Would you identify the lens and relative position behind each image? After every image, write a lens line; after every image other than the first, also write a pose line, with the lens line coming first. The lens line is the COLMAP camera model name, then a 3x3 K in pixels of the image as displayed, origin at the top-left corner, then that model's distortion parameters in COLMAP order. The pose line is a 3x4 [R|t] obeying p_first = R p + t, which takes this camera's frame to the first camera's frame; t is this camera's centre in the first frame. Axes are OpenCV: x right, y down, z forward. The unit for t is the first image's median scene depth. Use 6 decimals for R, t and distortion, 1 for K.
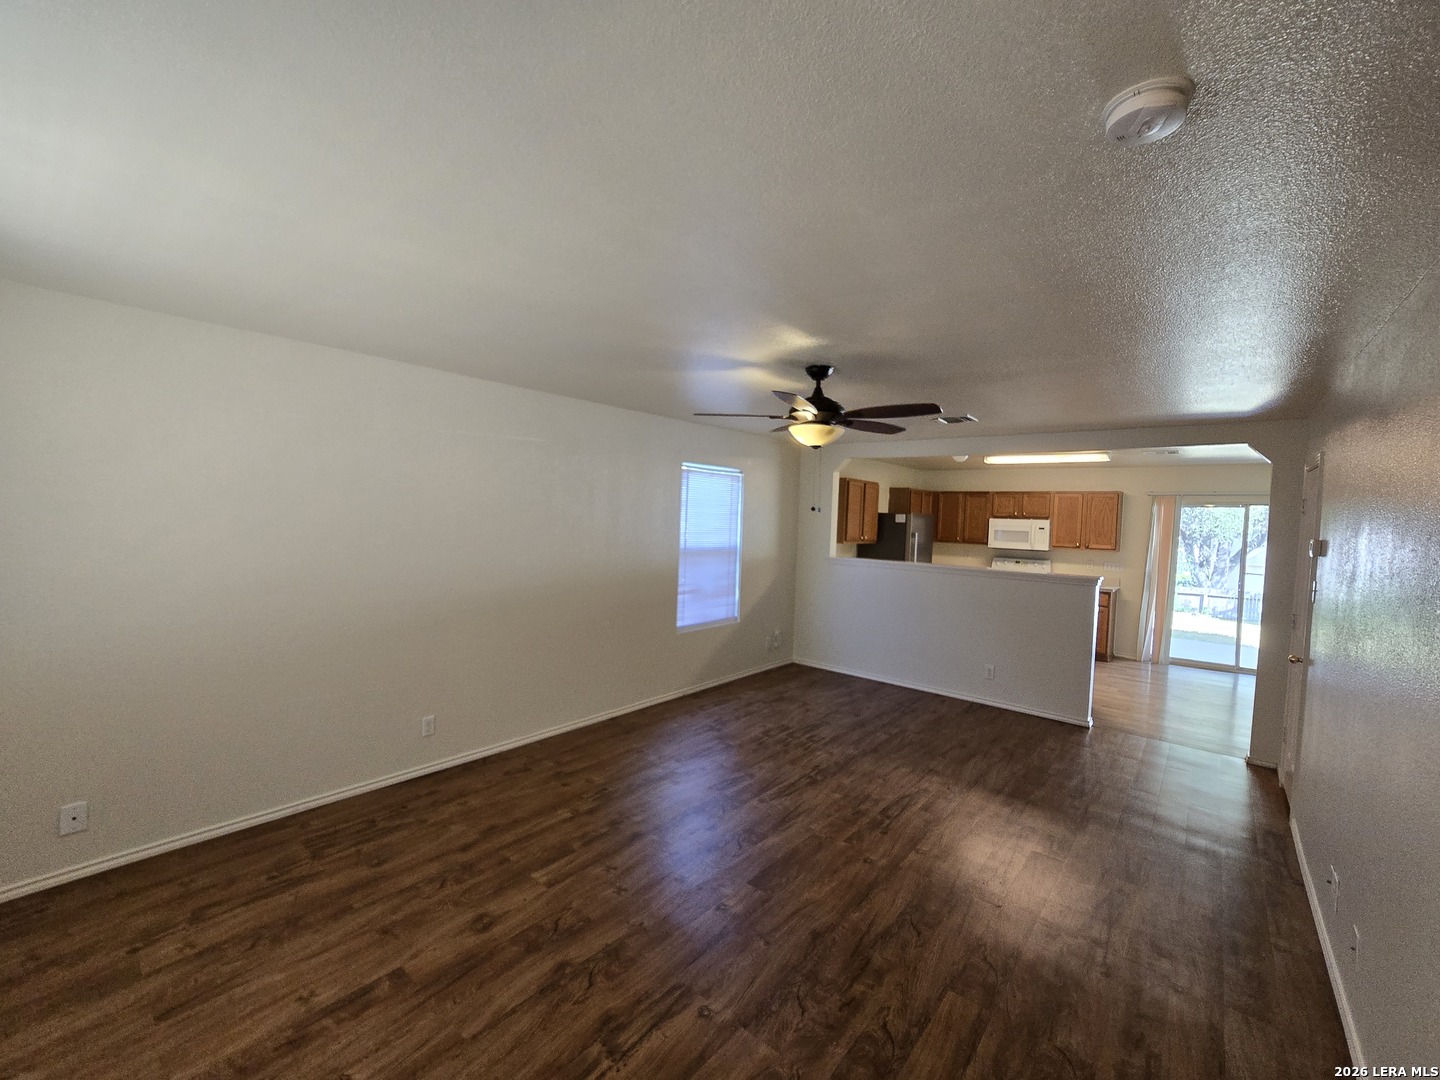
lens RADIAL K [[596.0, 0, 721.8], [0, 596.0, 540.6], [0, 0, 1]] dist [-0.001398, 0.000456]
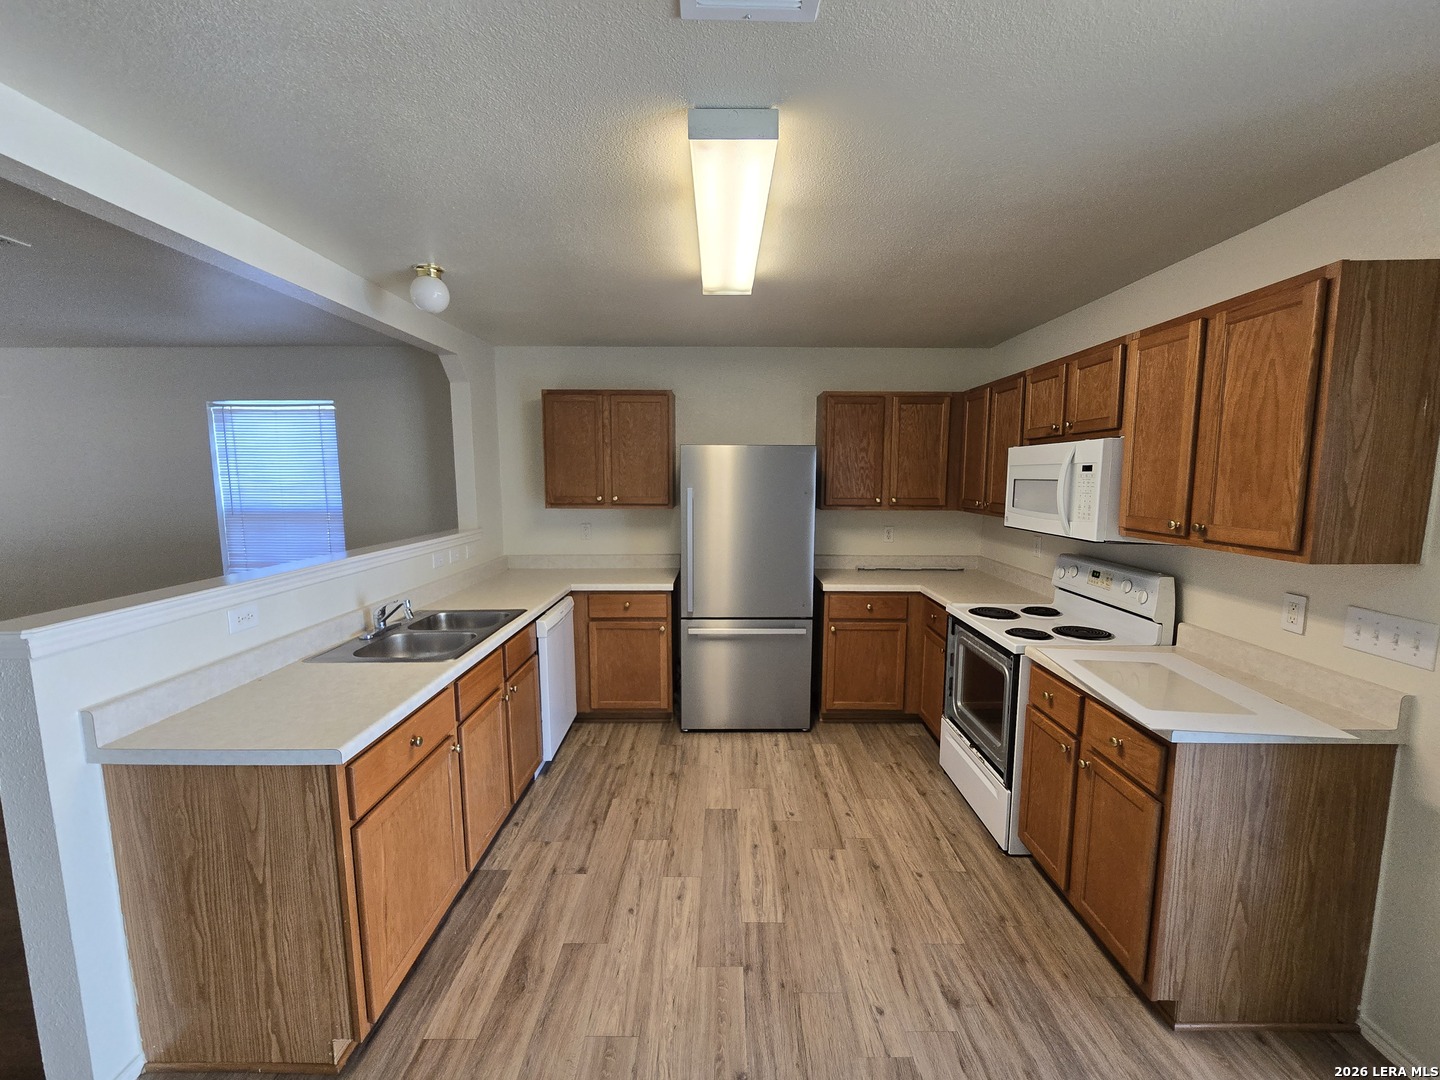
lens RADIAL K [[590.4, 0, 720.0], [0, 590.4, 540.0], [0, 0, 1]] dist [-0.001629, -0.000125]
pose [[0.638224, 0.052444, -0.768062, 1.633566], [-0.010298, 0.998169, 0.059600, 0.000152], [0.769782, -0.030129, 0.637596, 1.685832]]
